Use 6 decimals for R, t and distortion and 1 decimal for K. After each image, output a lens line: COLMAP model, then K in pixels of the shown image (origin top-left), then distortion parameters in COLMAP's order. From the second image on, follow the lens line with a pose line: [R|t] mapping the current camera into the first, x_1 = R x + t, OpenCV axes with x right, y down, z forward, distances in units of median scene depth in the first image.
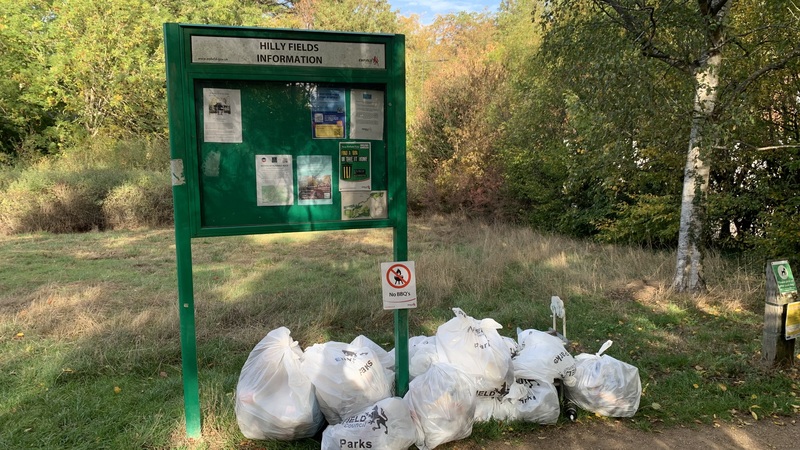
lens RADIAL K [[633.9, 0, 378.5], [0, 633.9, 250.1], [0, 0, 1]] dist [0.105901, -0.082305]
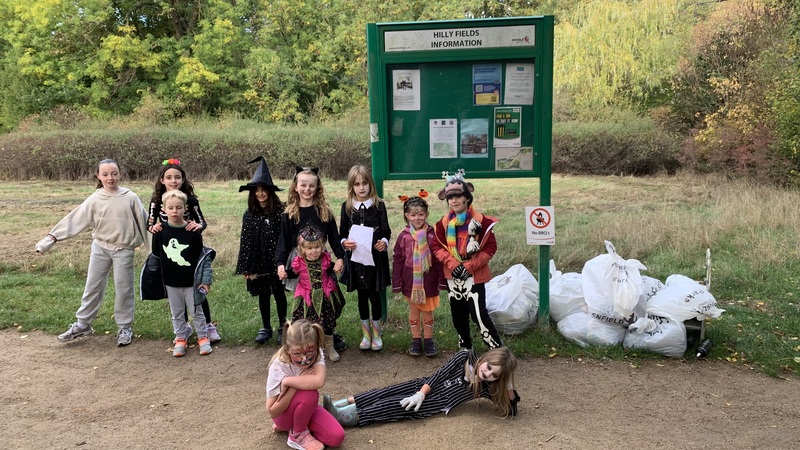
lens RADIAL K [[624.6, 0, 382.3], [0, 624.6, 267.1], [0, 0, 1]] dist [0.266771, -0.414124]
pose [[0.919044, 0.091724, -0.383335, 0.238192], [-0.055523, 0.992976, 0.104480, 0.024546], [0.390225, -0.074738, 0.917681, -0.267540]]
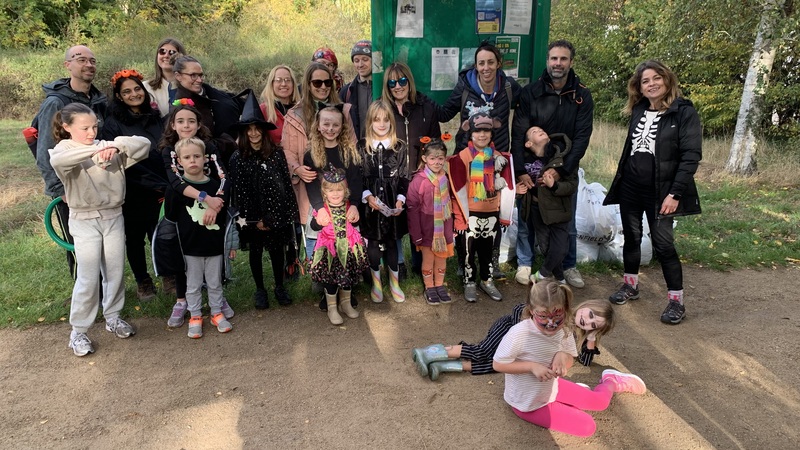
lens RADIAL K [[633.9, 0, 378.5], [0, 633.9, 250.1], [0, 0, 1]] dist [0.105901, -0.082305]
pose [[0.999881, 0.013605, -0.007341, -0.262612], [-0.012207, 0.986216, 0.165012, 0.032929], [0.009485, -0.164903, 0.986264, -0.278525]]
